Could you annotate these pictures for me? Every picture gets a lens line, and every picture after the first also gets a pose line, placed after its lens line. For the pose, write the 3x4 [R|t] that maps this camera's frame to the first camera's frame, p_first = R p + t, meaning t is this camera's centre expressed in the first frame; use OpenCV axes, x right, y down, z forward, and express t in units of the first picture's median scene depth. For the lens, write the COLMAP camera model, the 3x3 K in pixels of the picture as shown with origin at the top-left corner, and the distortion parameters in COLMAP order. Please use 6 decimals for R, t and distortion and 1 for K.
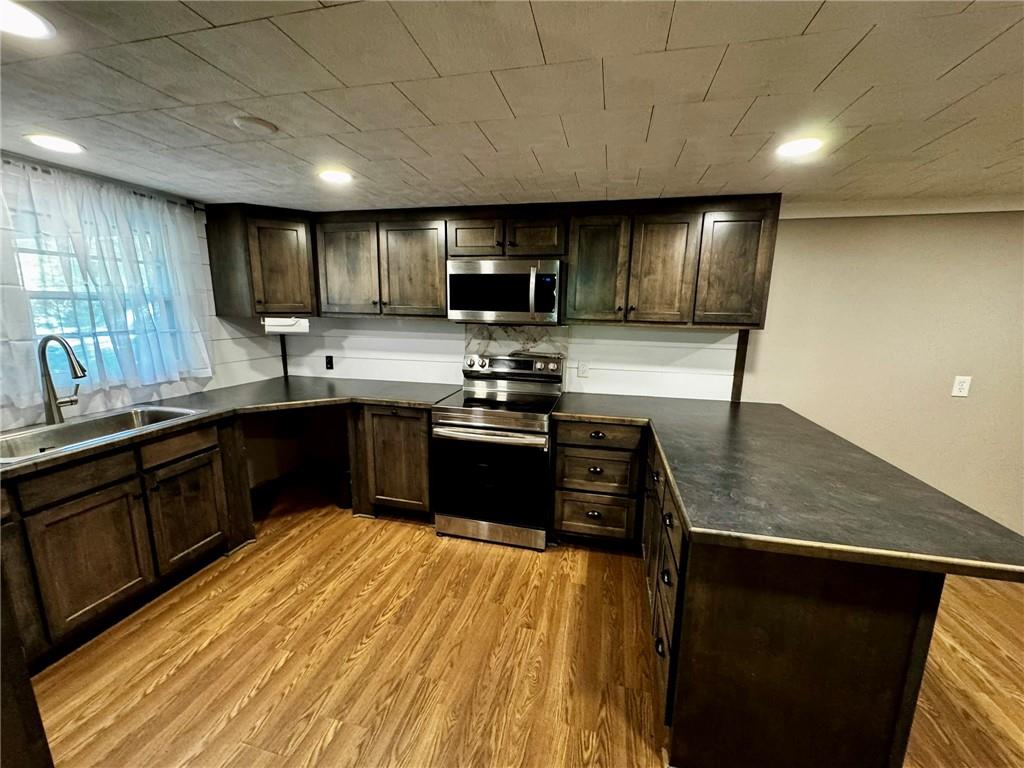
lens RADIAL K [[408.6, 0, 512.2], [0, 408.6, 387.6], [0, 0, 1]] dist [-0.001956, 0.000510]
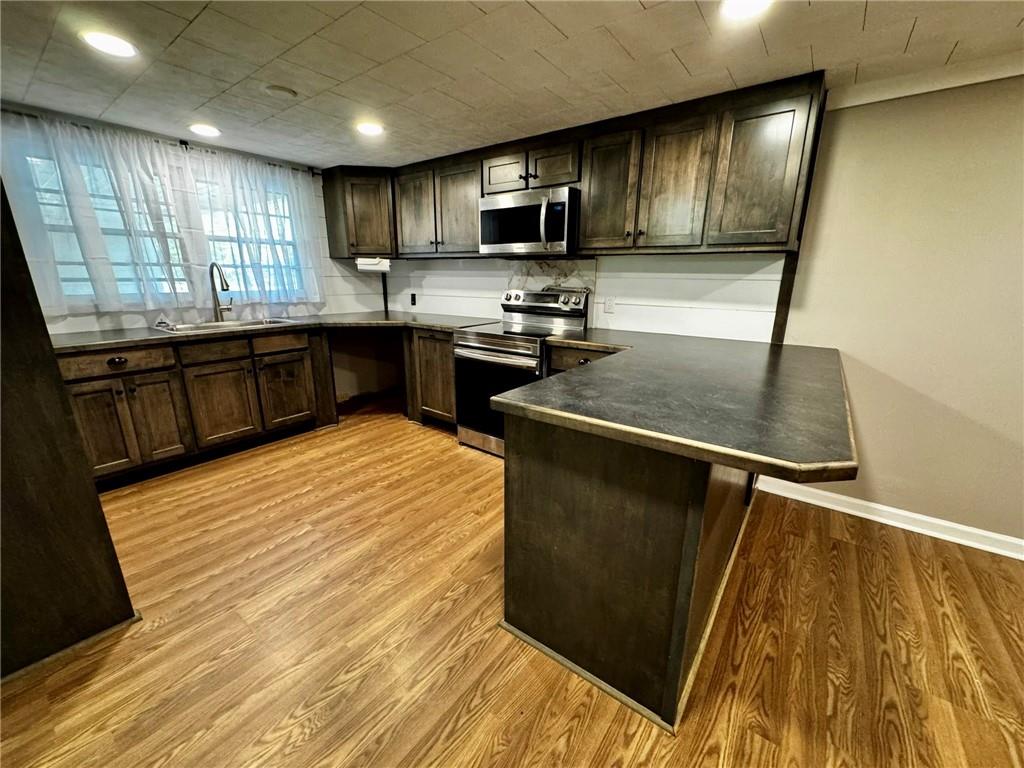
lens RADIAL K [[408.6, 0, 510.8], [0, 408.6, 387.1], [0, 0, 1]] dist [-0.001956, 0.000510]
pose [[0.916271, 0.097817, -0.388431, 0.437076], [-0.070397, 0.993955, 0.084243, 0.105211], [0.394324, -0.049845, 0.917619, 0.000642]]
